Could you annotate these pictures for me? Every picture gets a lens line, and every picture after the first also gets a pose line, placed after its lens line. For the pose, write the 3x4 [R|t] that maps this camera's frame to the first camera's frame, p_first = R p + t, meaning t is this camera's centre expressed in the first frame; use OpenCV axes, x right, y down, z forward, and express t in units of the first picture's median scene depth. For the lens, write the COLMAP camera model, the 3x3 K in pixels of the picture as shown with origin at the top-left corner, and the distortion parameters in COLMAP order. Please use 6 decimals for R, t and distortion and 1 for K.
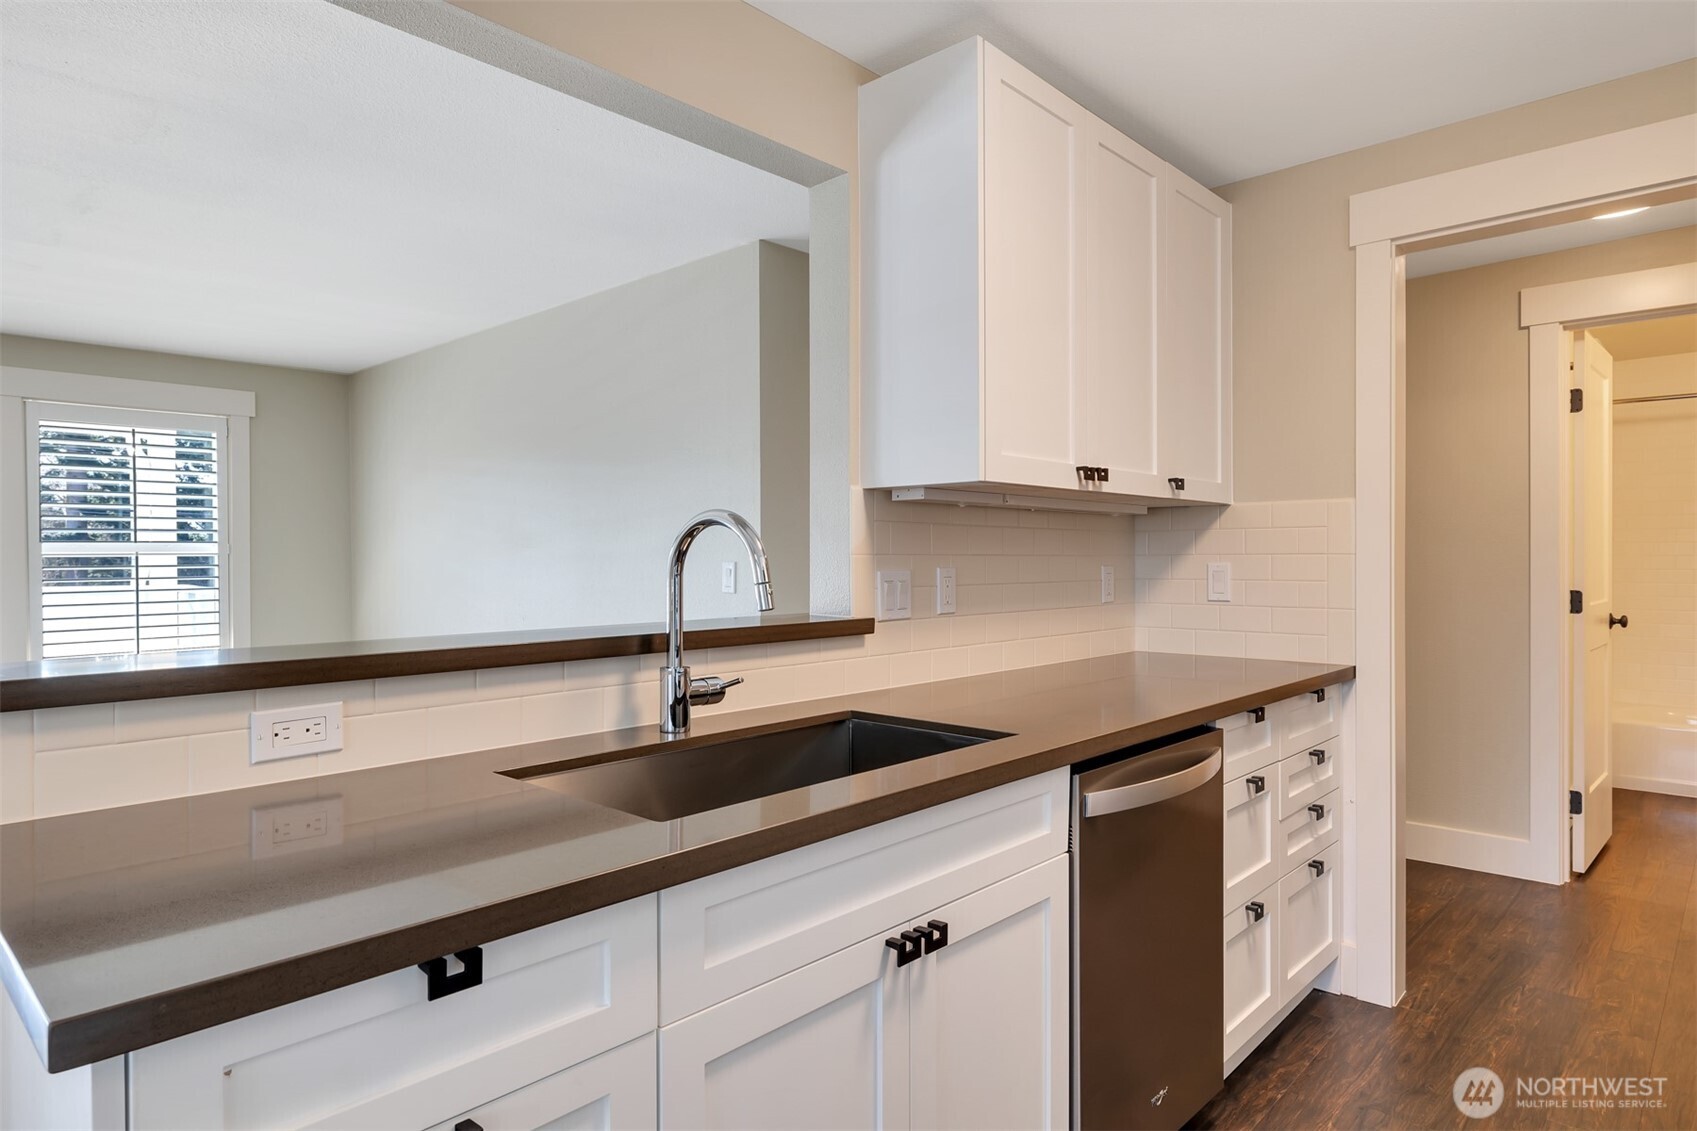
lens RADIAL K [[979.1, 0, 853.3], [0, 979.1, 565.2], [0, 0, 1]] dist [0.001808, 0.000095]
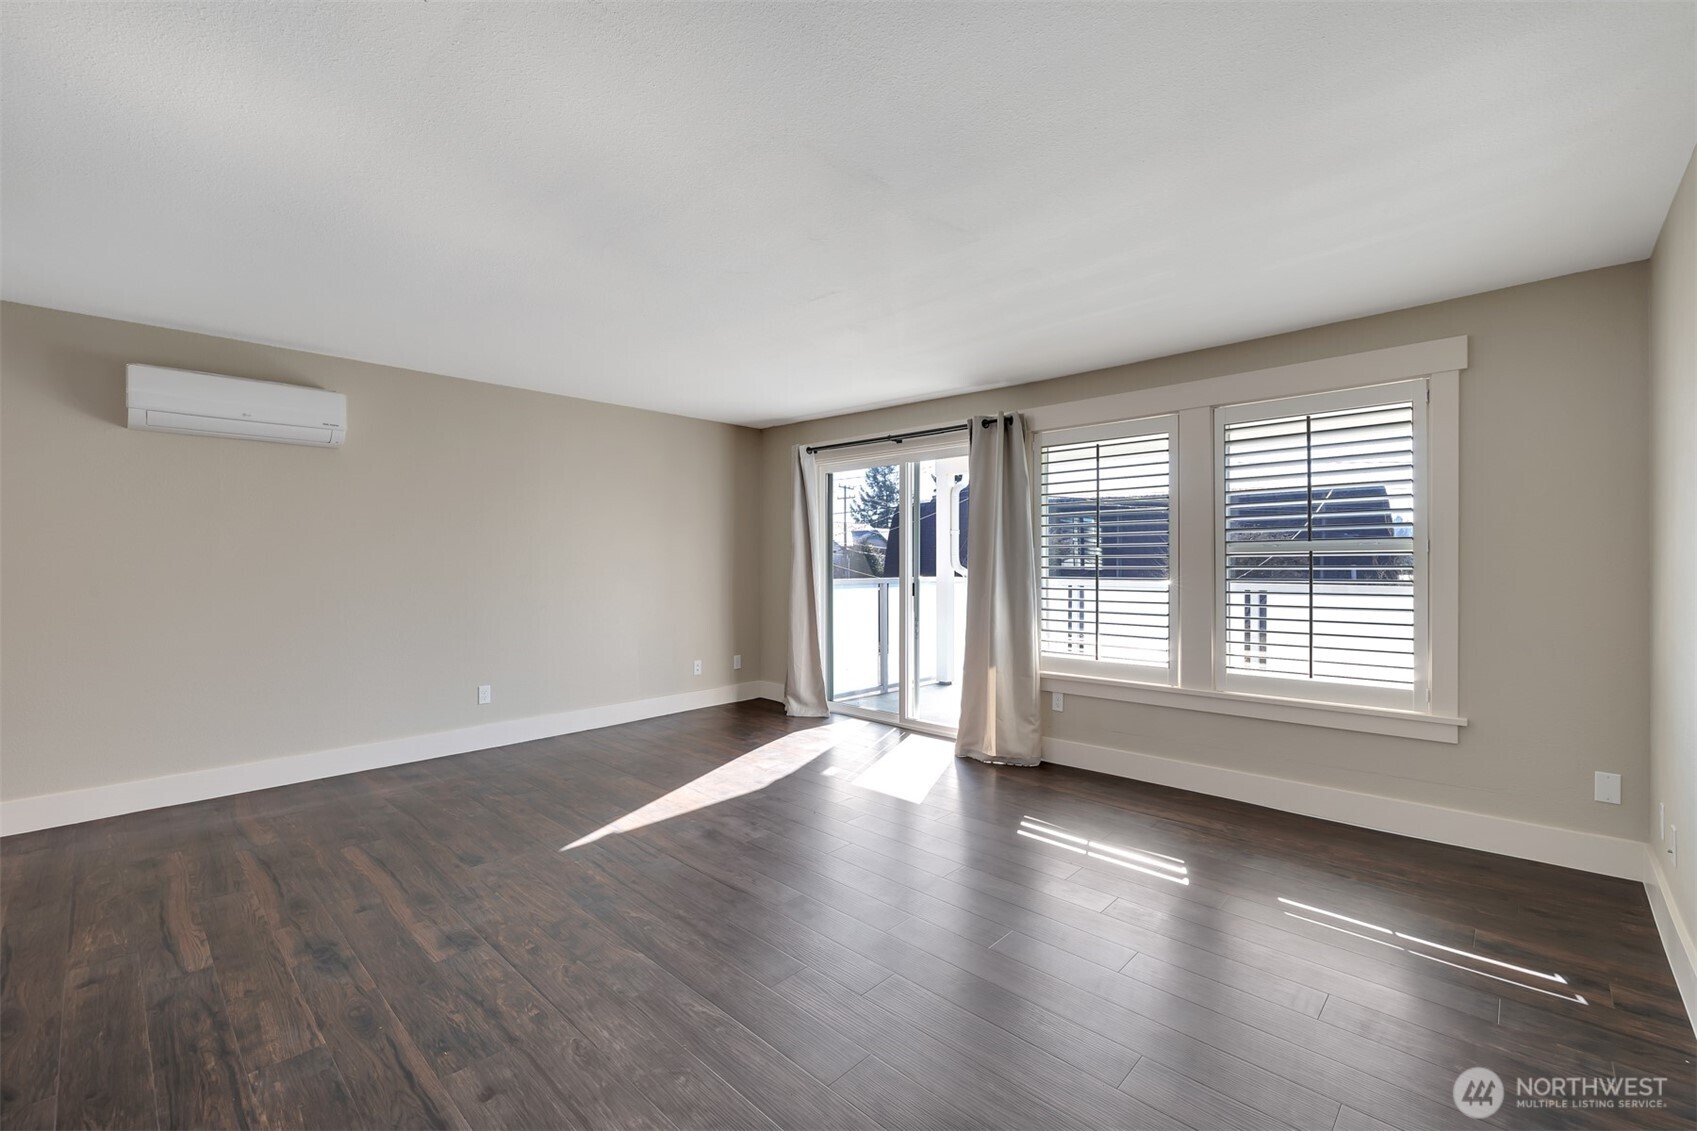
lens RADIAL K [[712.5, 0, 848.5], [0, 712.5, 565.5], [0, 0, 1]] dist [-0.000018, 0.000063]
pose [[-0.015478, 0.008026, -0.999848, -0.126983], [-0.005342, 0.999953, 0.008110, -0.008674], [0.999866, 0.005467, -0.015434, 1.143029]]
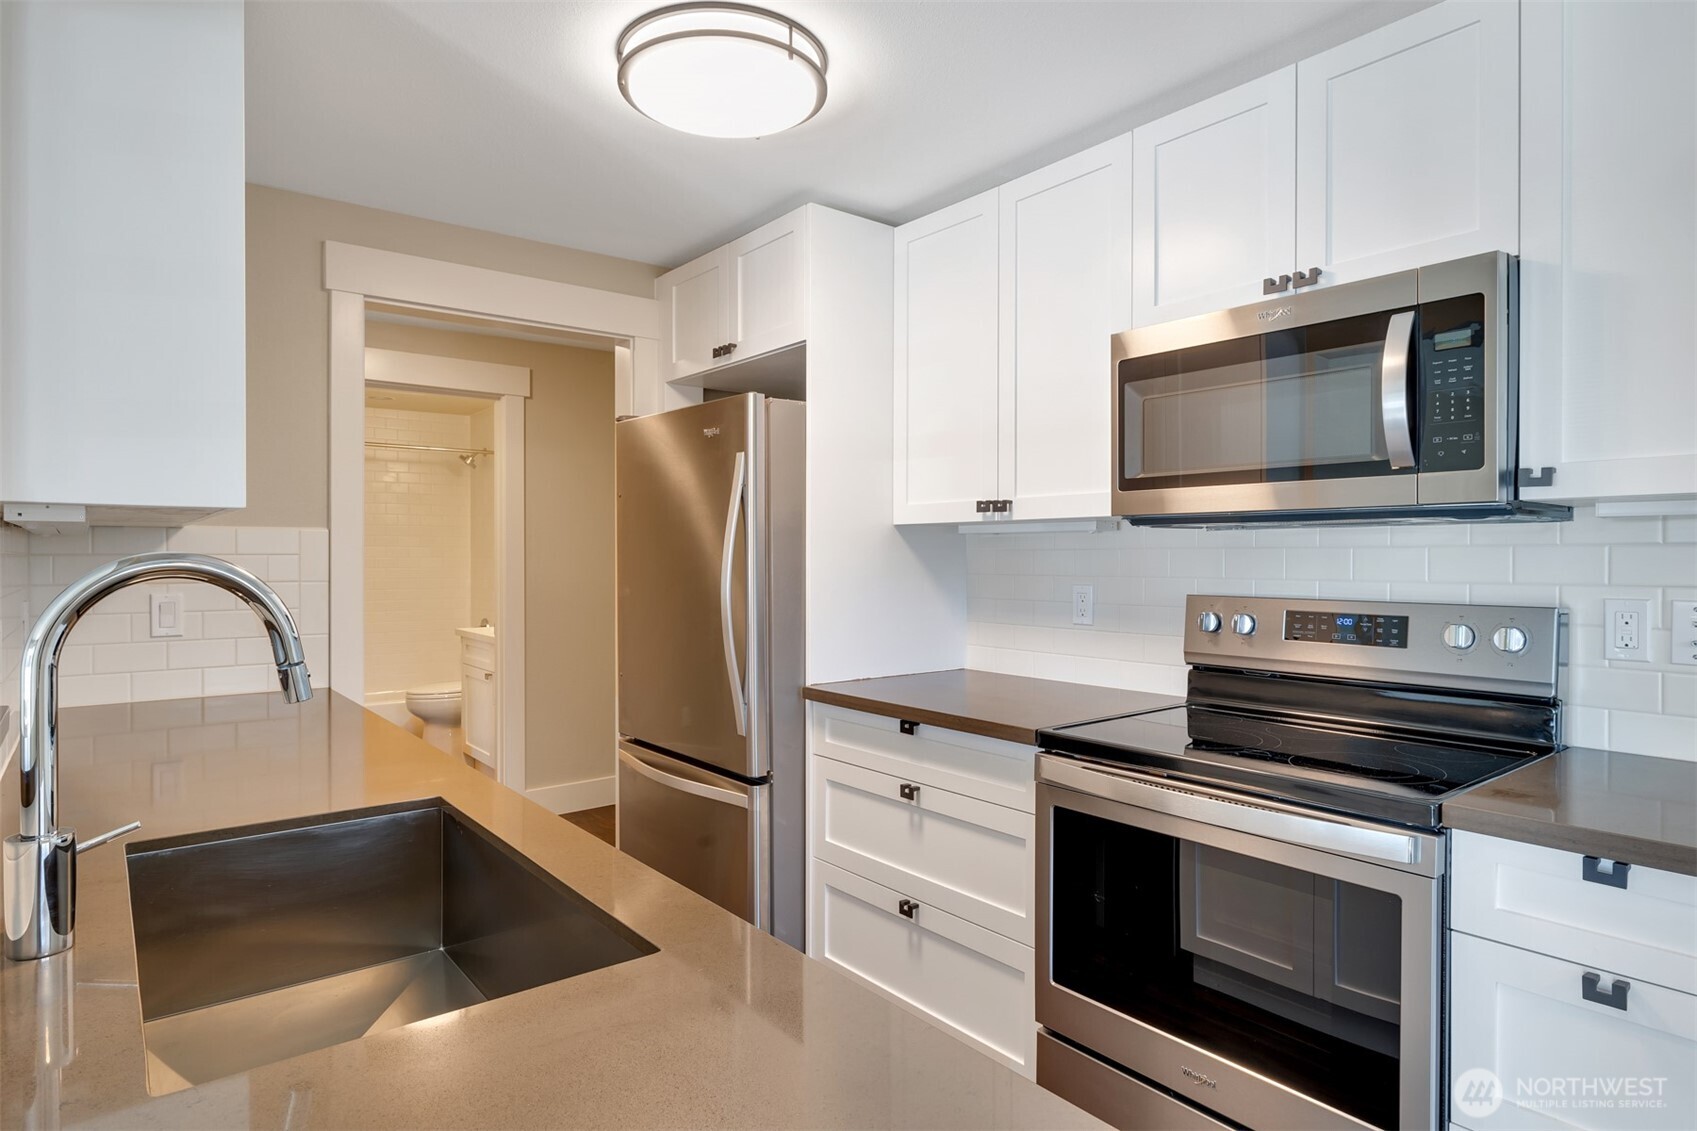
lens RADIAL K [[936.6, 0, 867.5], [0, 936.6, 560.8], [0, 0, 1]] dist [-0.001948, 0.000046]
pose [[0.141208, -0.000539, 0.989980, -0.412099], [0.007274, 0.999973, -0.000493, -0.029879], [-0.989953, 0.007271, 0.141208, 0.295169]]
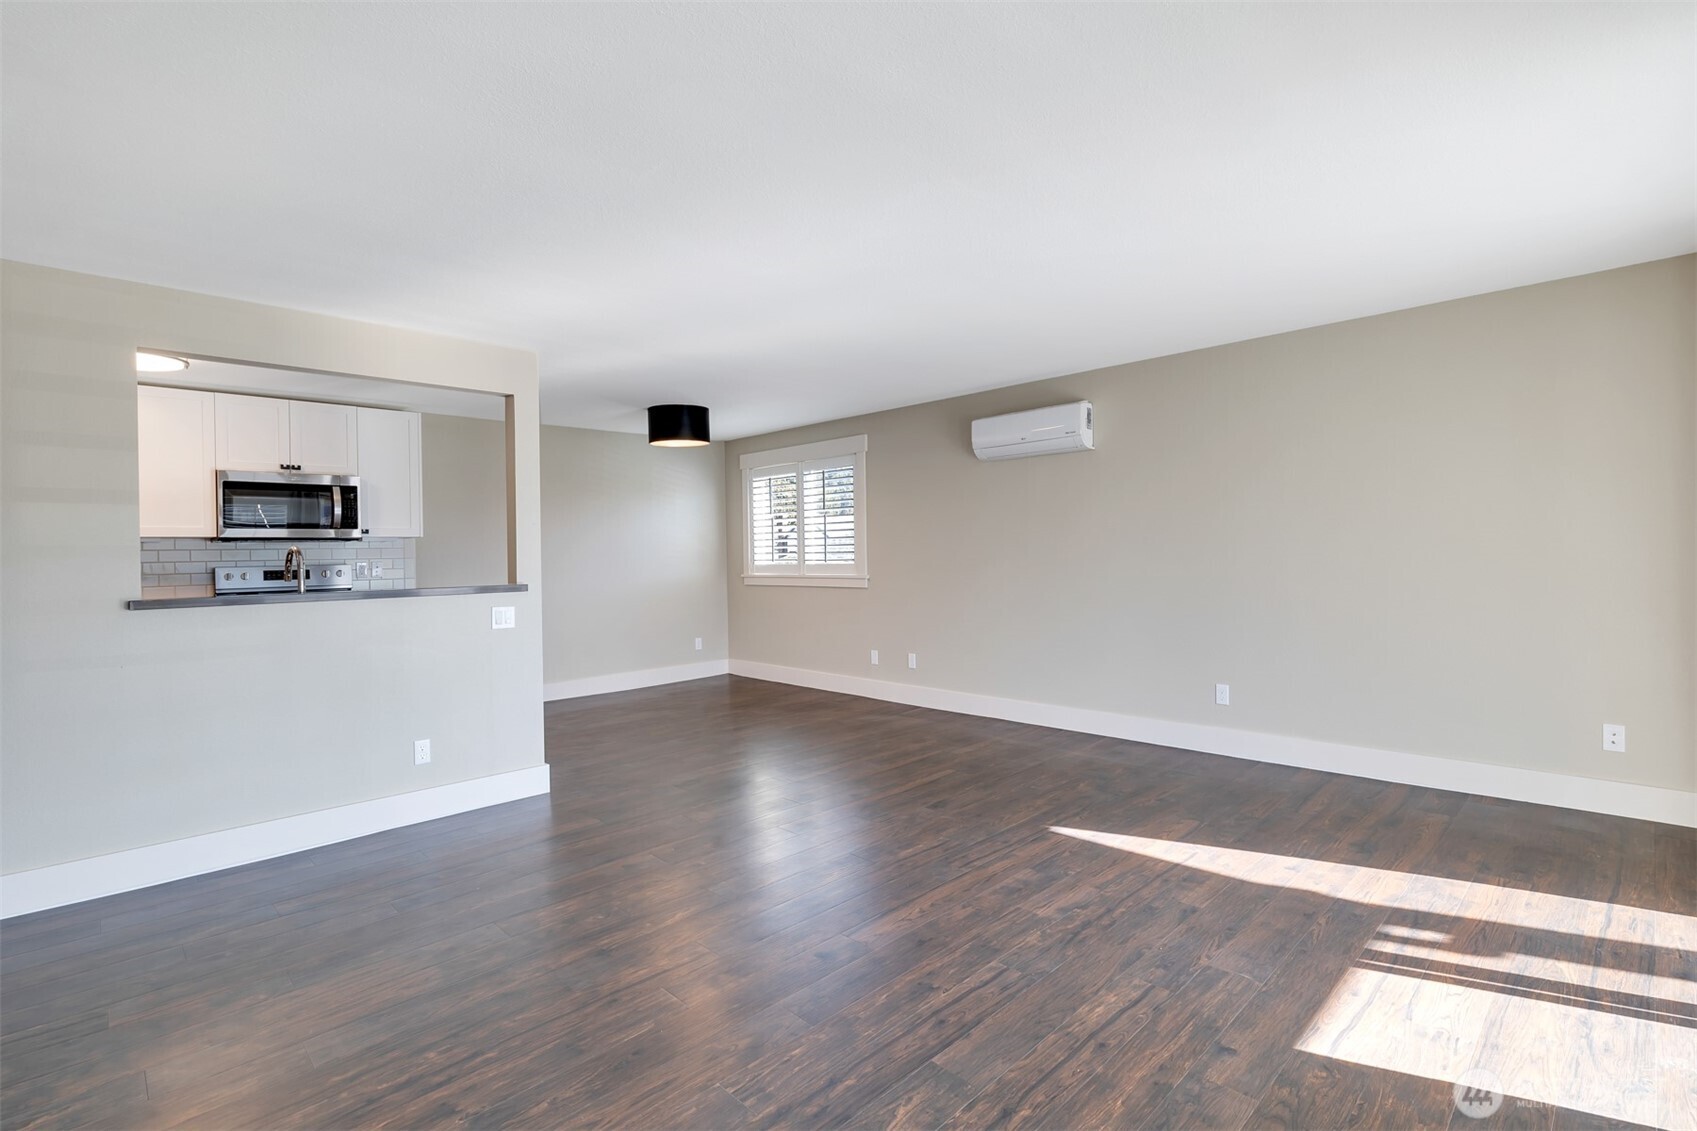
lens RADIAL K [[794.0, 0, 854.9], [0, 794.0, 551.6], [0, 0, 1]] dist [-0.001046, -0.000012]
pose [[-0.998692, 0.021041, 0.046599, -1.163352], [0.021328, 0.999756, 0.005688, -0.011637], [-0.046468, 0.006674, -0.998897, 2.006443]]
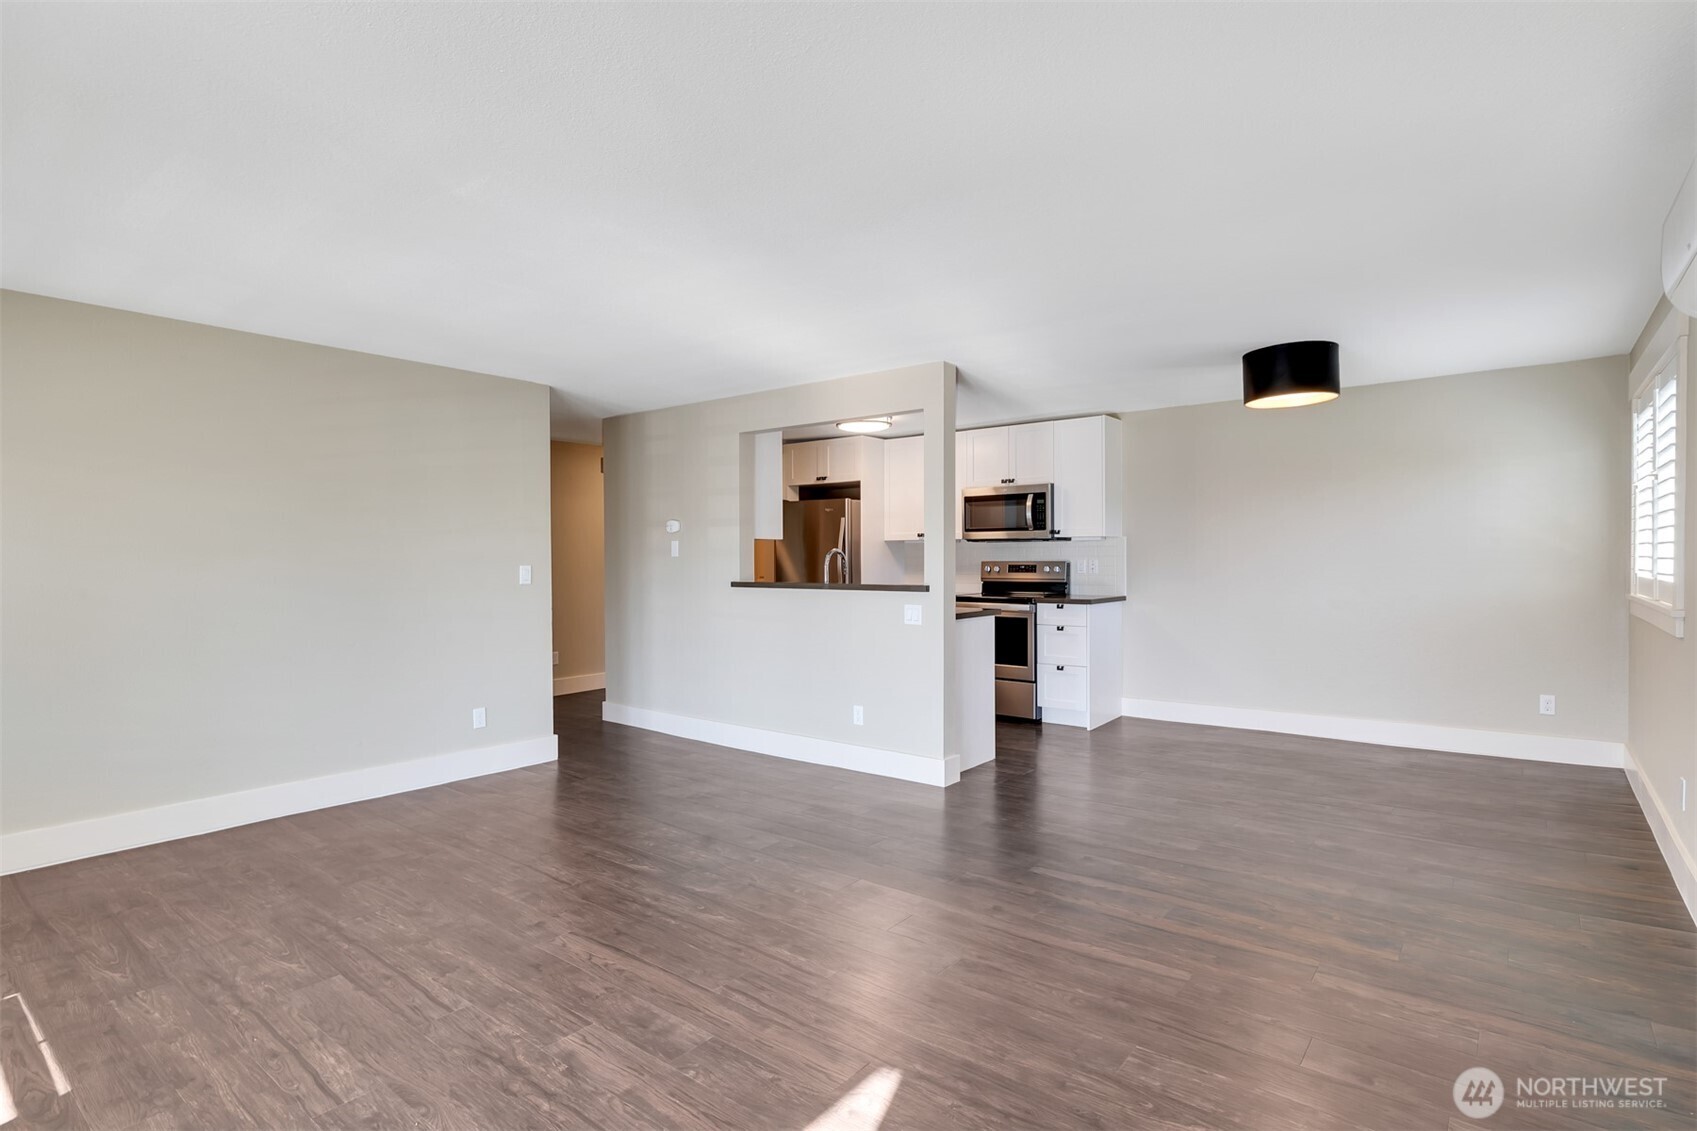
lens RADIAL K [[840.0, 0, 850.1], [0, 840.0, 567.6], [0, 0, 1]] dist [-0.000922, -0.000003]
pose [[-0.070814, -0.007536, 0.997461, -2.197526], [0.013857, 0.999868, 0.008538, -0.005335], [-0.997393, 0.014426, -0.070701, 0.743049]]
